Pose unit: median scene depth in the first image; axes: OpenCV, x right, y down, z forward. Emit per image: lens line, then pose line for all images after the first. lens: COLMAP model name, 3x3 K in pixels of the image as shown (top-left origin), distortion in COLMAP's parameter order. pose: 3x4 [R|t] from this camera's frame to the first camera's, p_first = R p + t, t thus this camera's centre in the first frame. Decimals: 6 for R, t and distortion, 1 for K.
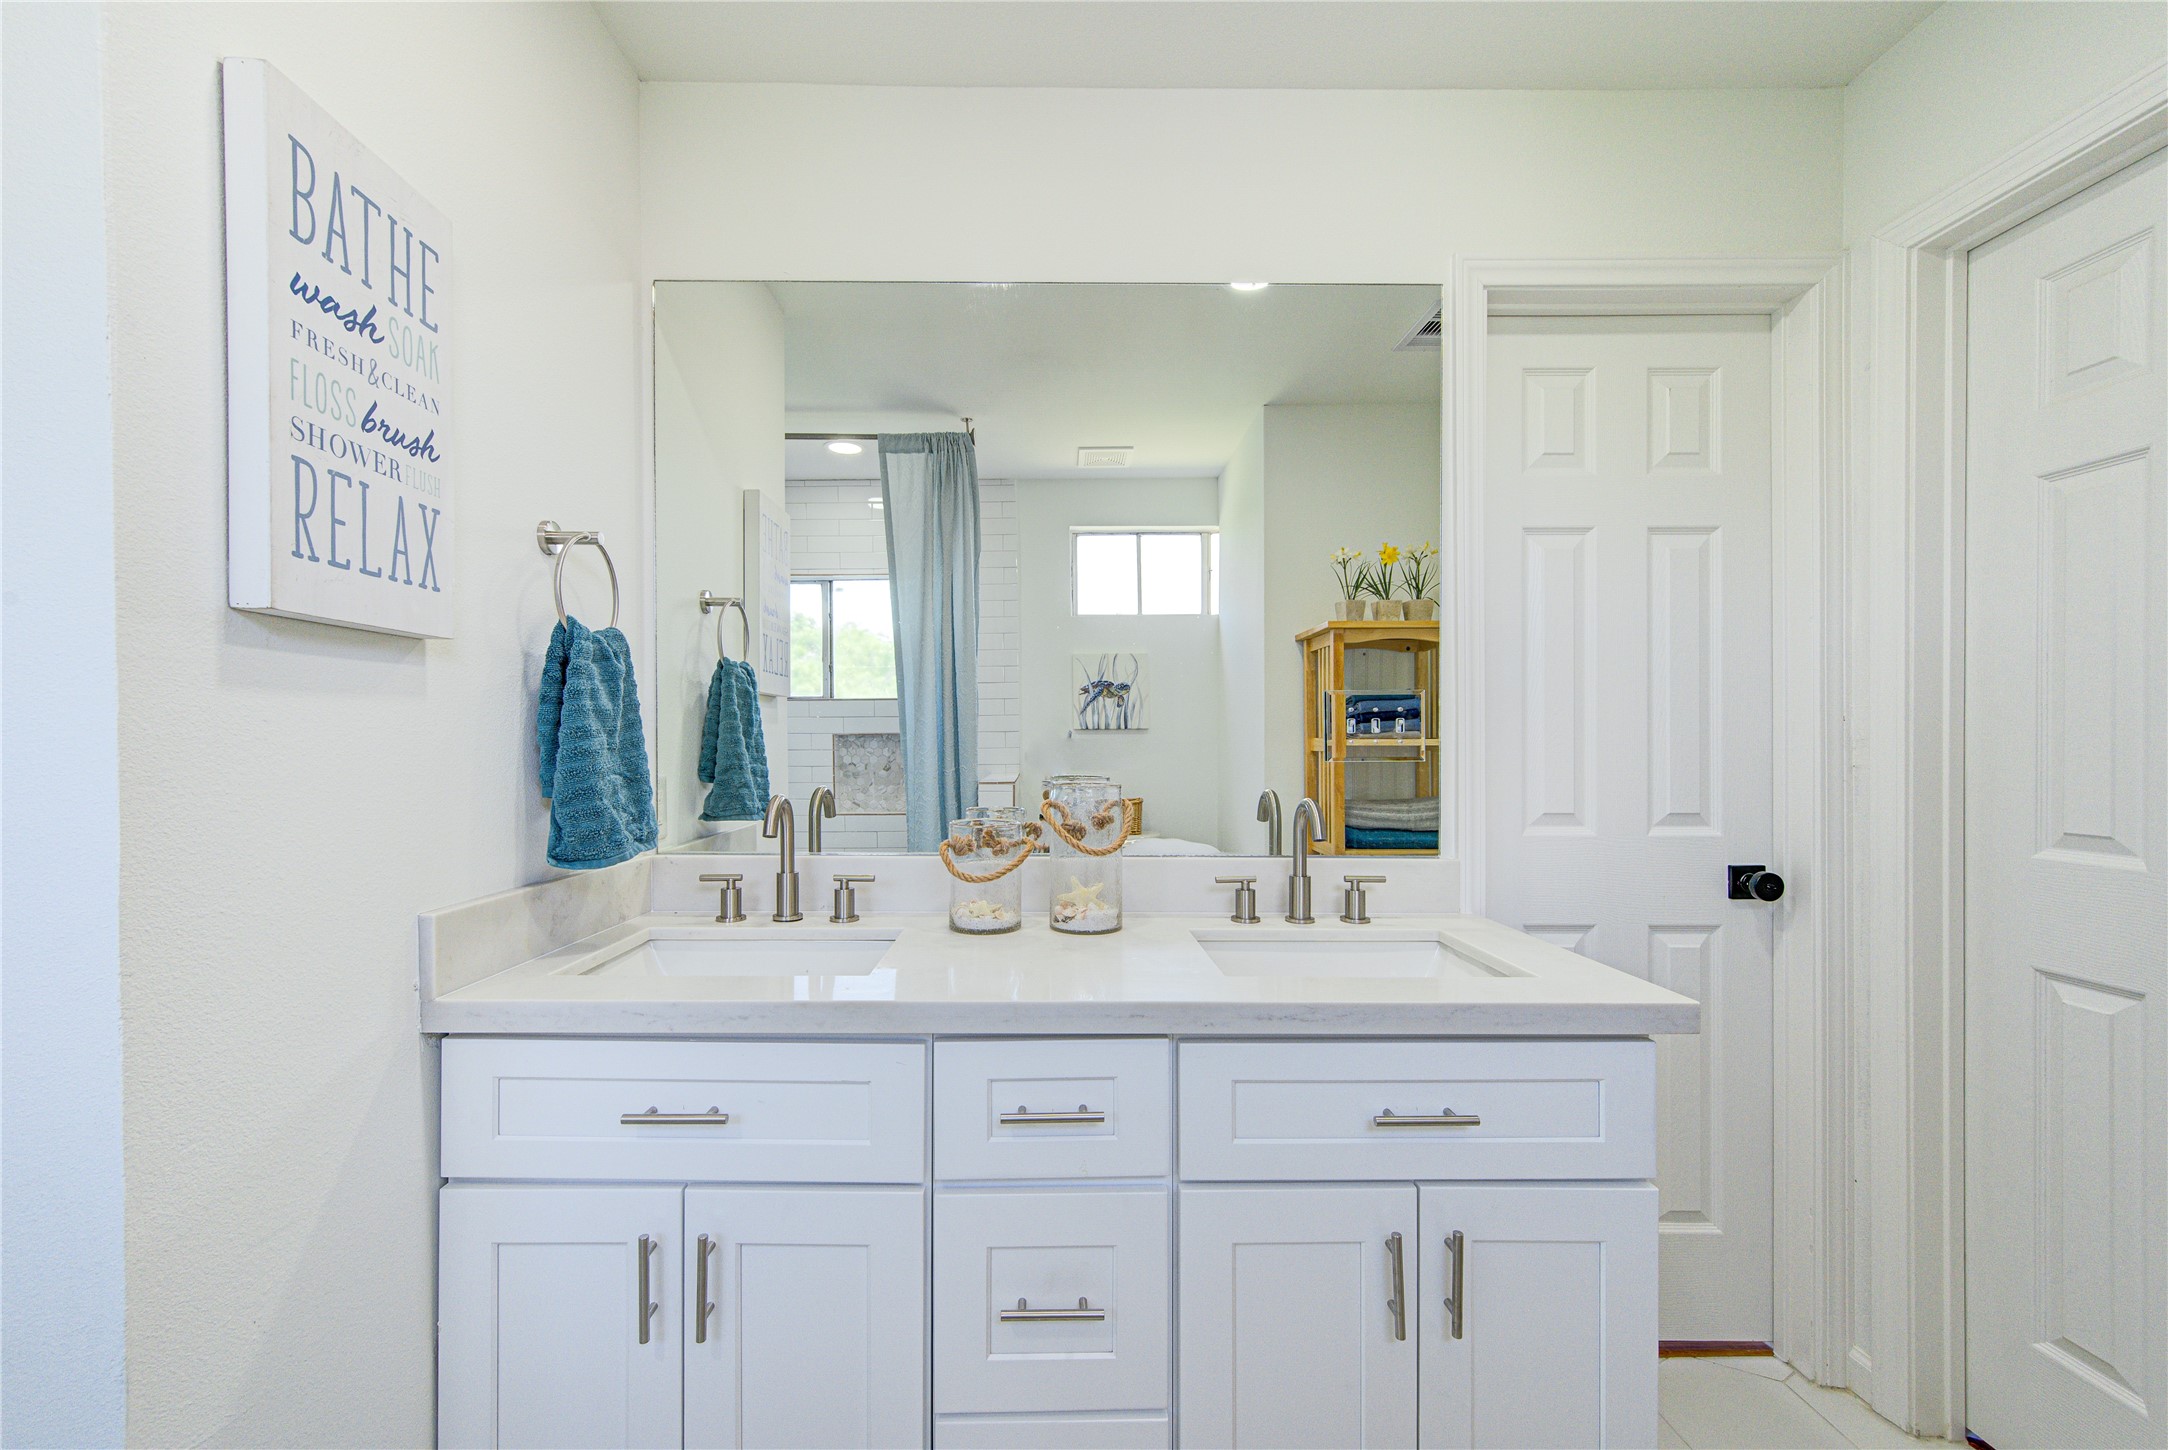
lens RADIAL K [[853.1, 0, 1057.6], [0, 853.1, 746.5], [0, 0, 1]] dist [0.003178, -0.001287]
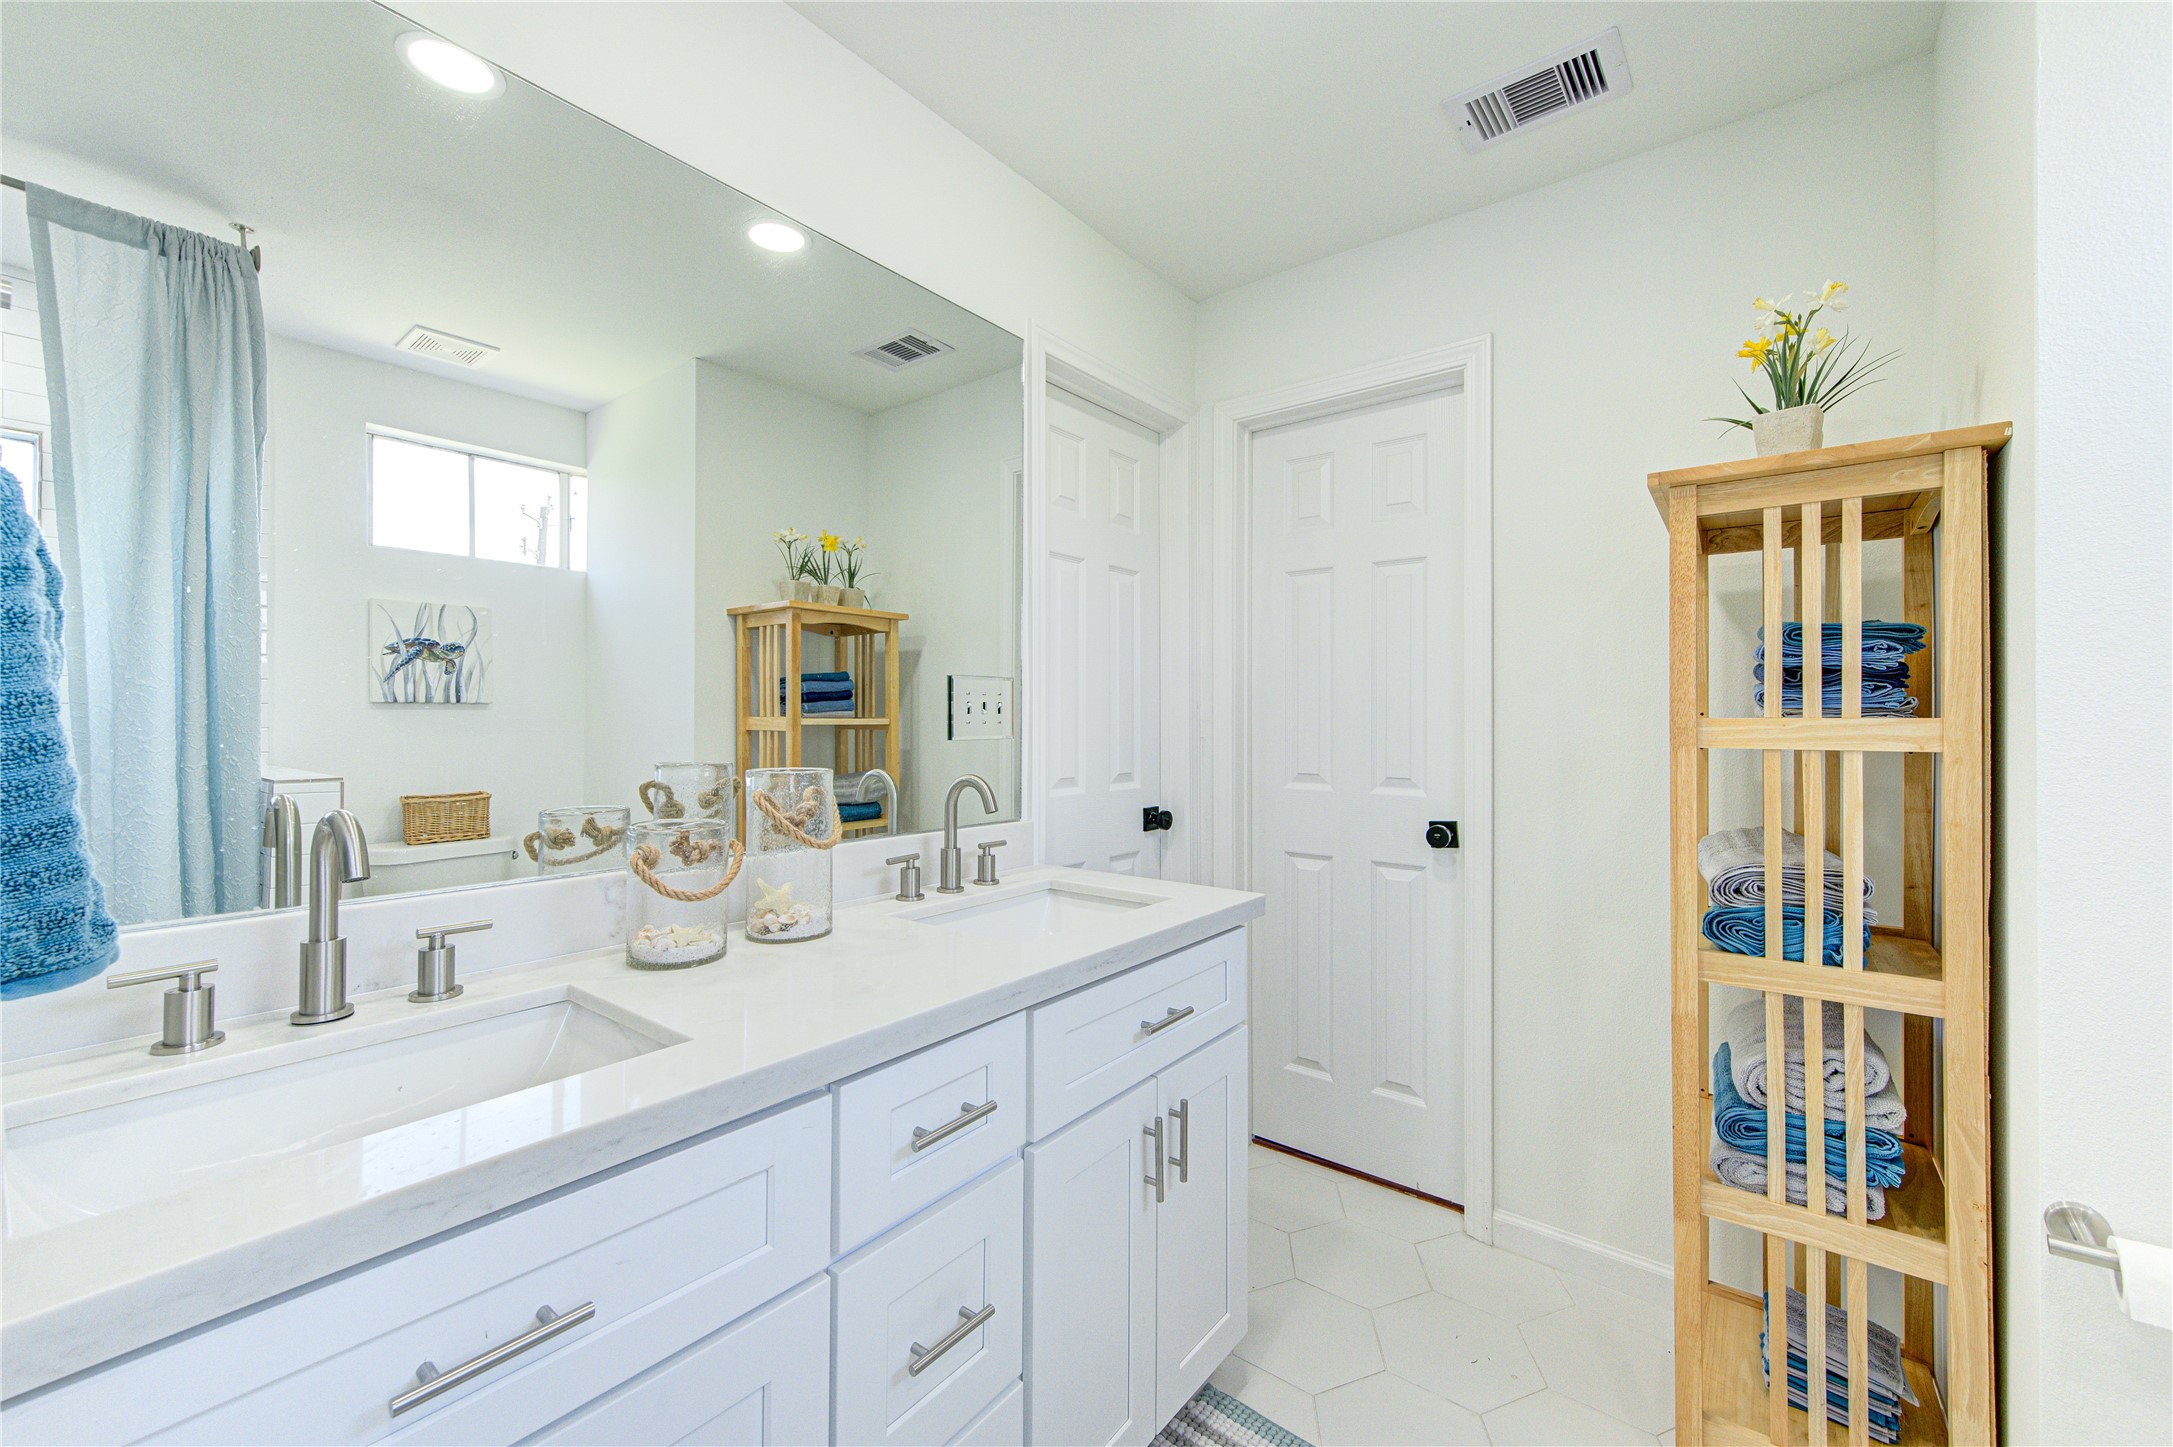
lens RADIAL K [[855.1, 0, 1069.3], [0, 855.1, 709.7], [0, 0, 1]] dist [0.003178, -0.001287]
pose [[0.632450, 0.010208, 0.774534, -0.405245], [0.001570, 0.999894, -0.014461, -0.005297], [-0.774600, 0.010362, 0.632367, 0.185605]]
